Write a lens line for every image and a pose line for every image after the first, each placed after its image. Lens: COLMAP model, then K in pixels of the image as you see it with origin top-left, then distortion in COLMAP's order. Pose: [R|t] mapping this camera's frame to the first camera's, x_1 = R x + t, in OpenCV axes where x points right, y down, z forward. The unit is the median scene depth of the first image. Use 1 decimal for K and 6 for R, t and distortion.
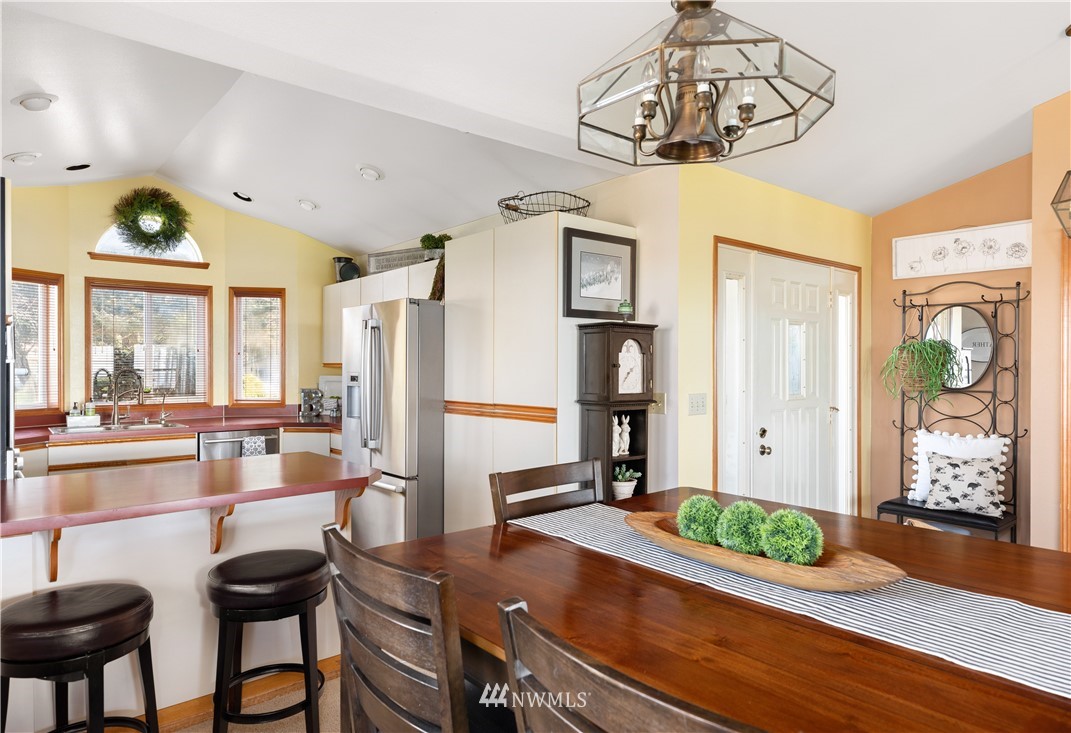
lens RADIAL K [[657.1, 0, 535.5], [0, 657.1, 366.5], [0, 0, 1]] dist [-0.000644, 0.000395]
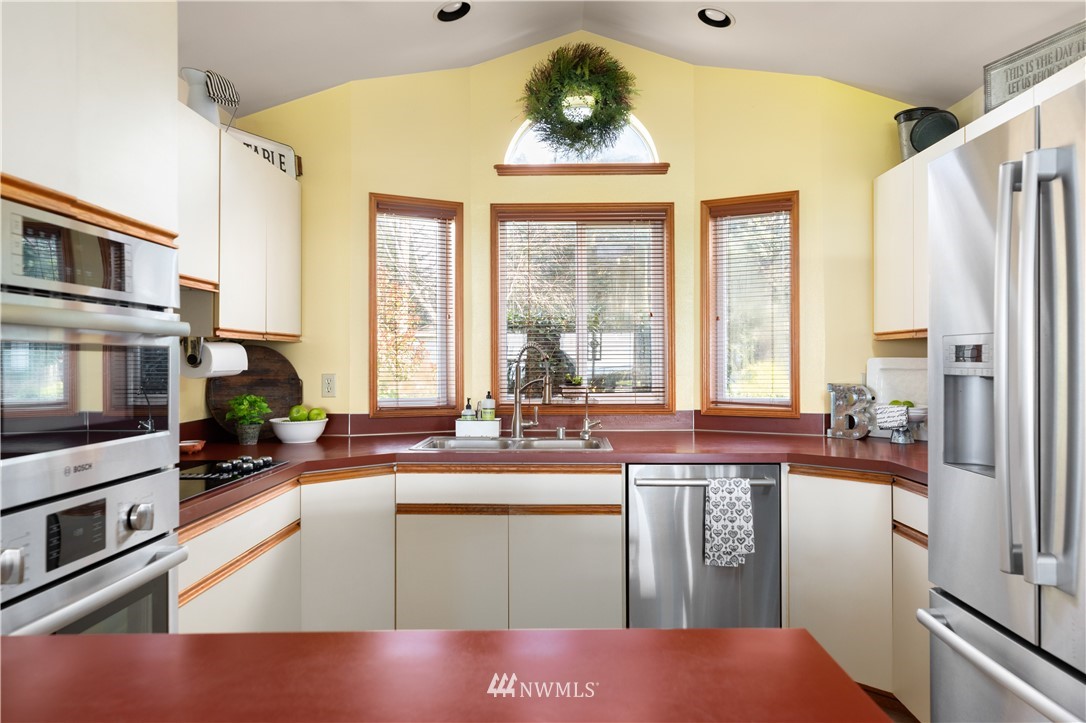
lens RADIAL K [[763.3, 0, 541.1], [0, 763.3, 352.9], [0, 0, 1]] dist [-0.001142, -0.000841]
pose [[0.747191, -0.009815, -0.664537, -0.145154], [0.003098, 0.999932, -0.011285, 0.017861], [0.664602, 0.006373, 0.747170, 0.453413]]
